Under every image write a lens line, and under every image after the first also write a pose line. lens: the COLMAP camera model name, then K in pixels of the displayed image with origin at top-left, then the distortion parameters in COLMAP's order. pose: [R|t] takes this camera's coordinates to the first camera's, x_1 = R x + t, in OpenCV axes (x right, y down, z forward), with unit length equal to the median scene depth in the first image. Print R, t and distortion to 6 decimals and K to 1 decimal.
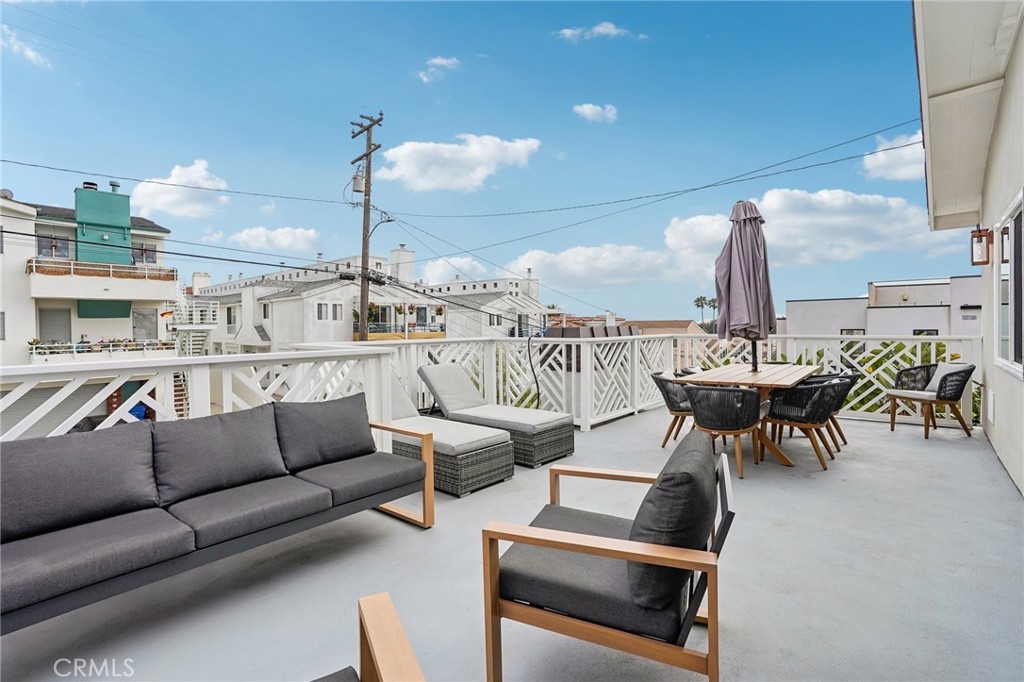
lens RADIAL K [[471.9, 0, 512.4], [0, 471.9, 332.3], [0, 0, 1]] dist [-0.041106, 0.007676]
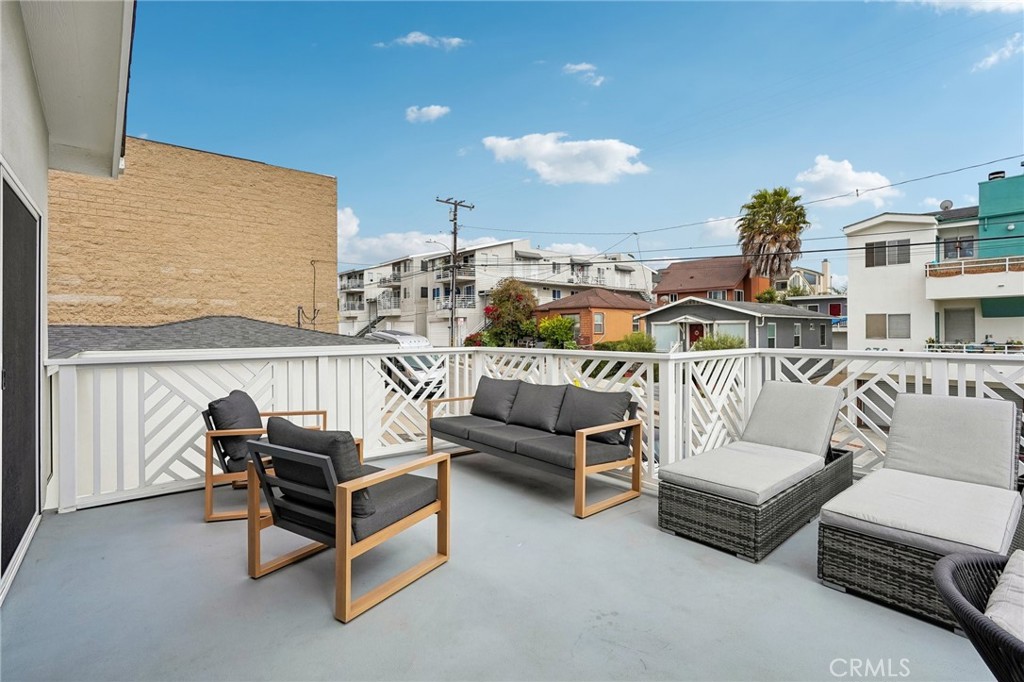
lens RADIAL K [[471.9, 0, 513.2], [0, 471.9, 336.8], [0, 0, 1]] dist [-0.041106, 0.007676]
pose [[-0.159221, 0.017077, -0.987095, 0.162721], [-0.005944, 0.999816, 0.018256, -0.002504], [0.987225, 0.008774, -0.159091, 0.185136]]
